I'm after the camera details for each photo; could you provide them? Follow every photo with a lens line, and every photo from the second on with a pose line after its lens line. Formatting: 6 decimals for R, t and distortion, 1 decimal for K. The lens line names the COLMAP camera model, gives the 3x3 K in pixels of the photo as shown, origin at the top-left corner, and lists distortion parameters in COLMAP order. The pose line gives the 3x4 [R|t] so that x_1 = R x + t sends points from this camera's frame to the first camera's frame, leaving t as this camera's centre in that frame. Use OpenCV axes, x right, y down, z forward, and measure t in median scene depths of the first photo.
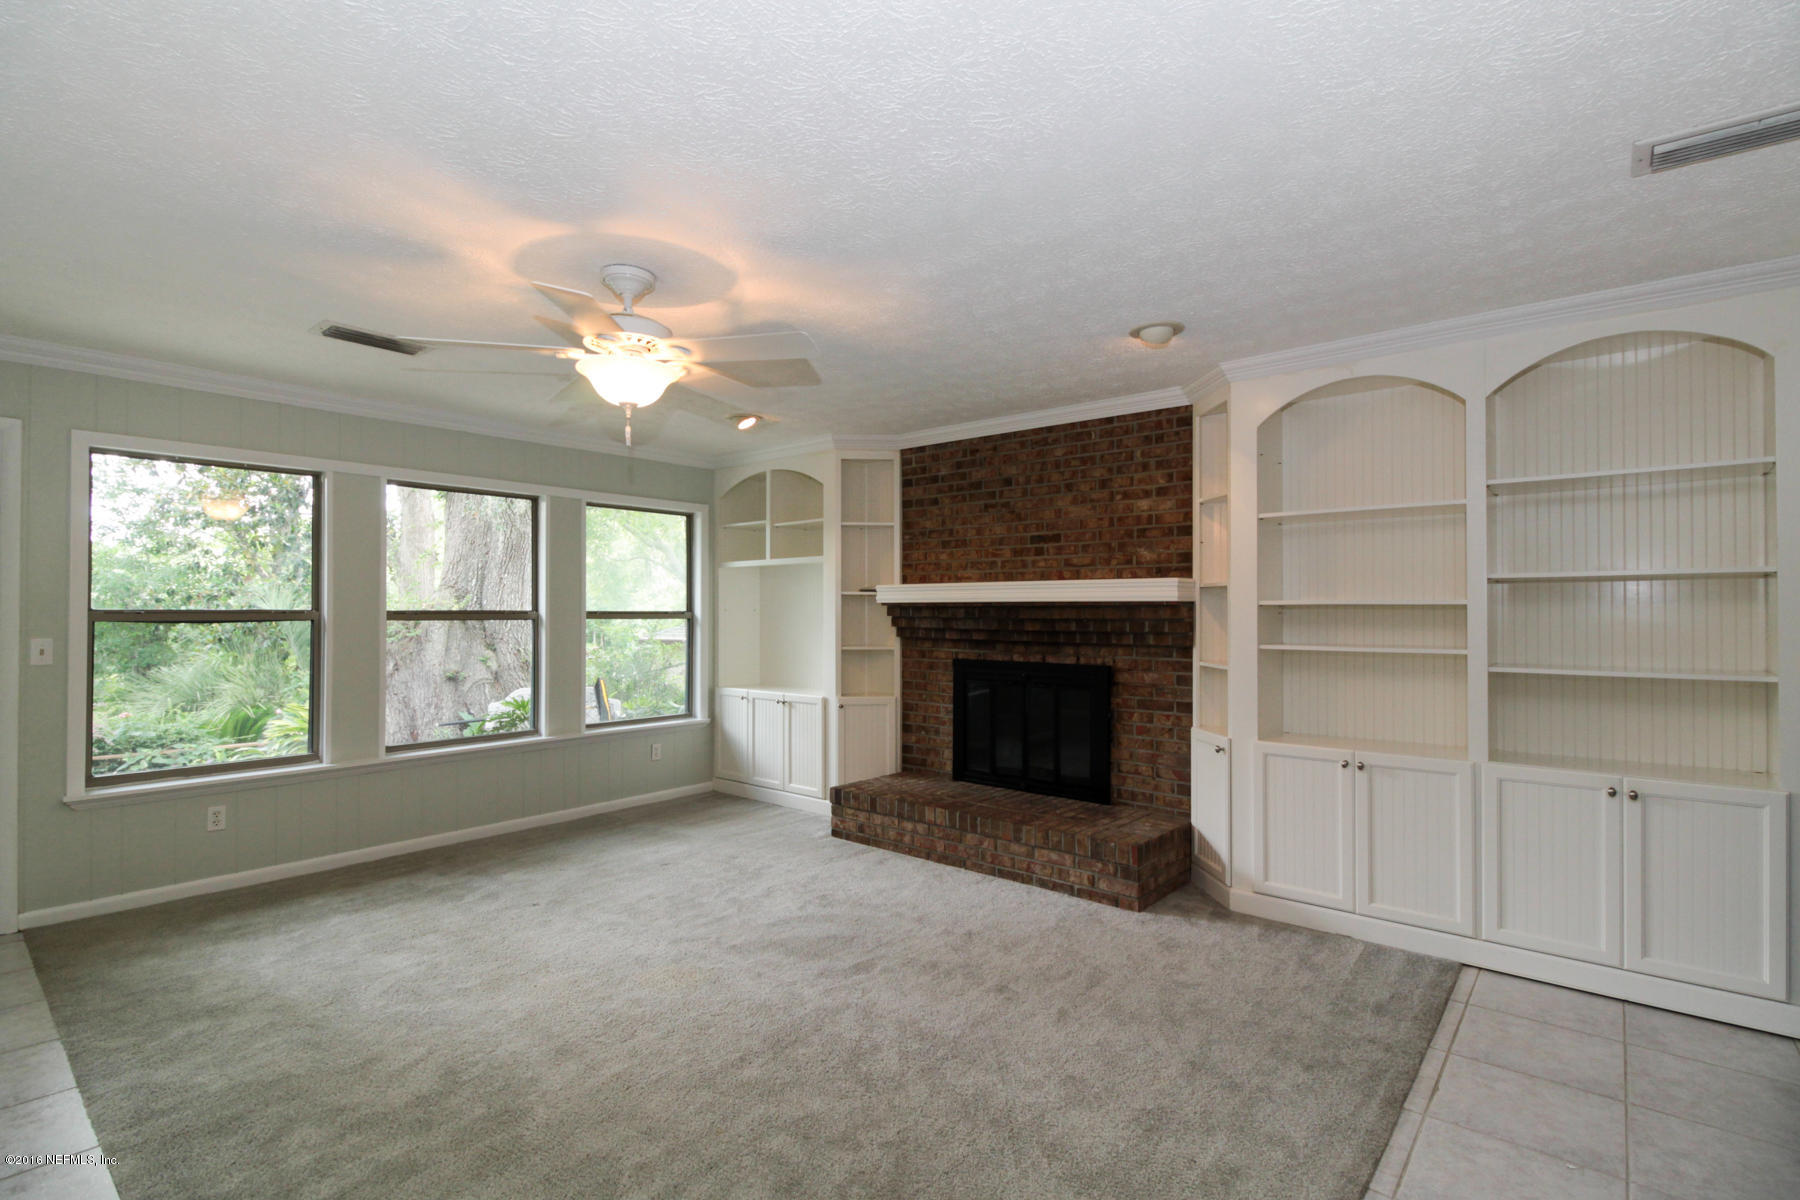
lens RADIAL K [[869.8, 0, 906.1], [0, 869.8, 600.5], [0, 0, 1]] dist [0.026014, -0.014147]
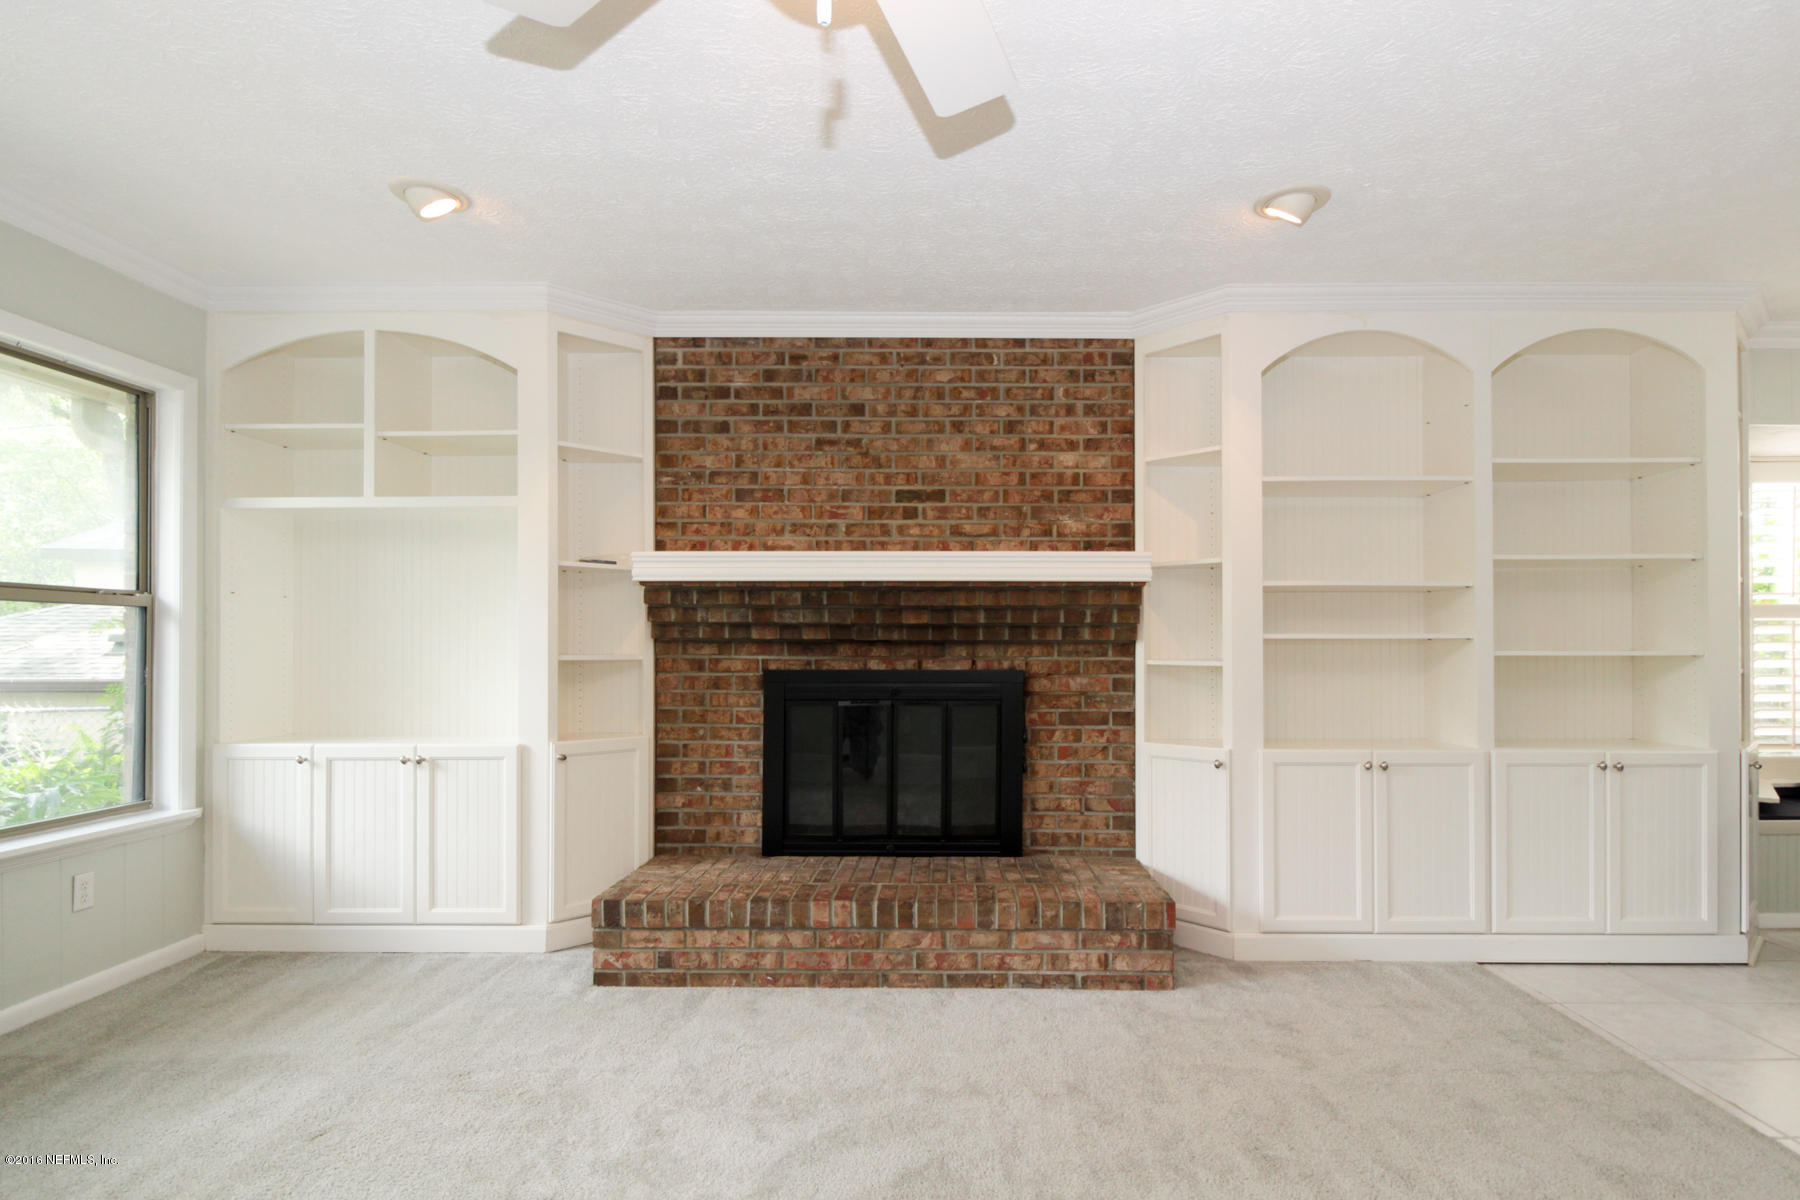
lens RADIAL K [[942.5, 0, 934.7], [0, 942.5, 634.2], [0, 0, 1]] dist [0.007738, -0.000932]
pose [[0.763845, 0.006170, 0.645370, -0.348773], [-0.007928, 0.999969, -0.000176, 0.044932], [-0.645351, -0.004982, 0.763870, 0.432953]]
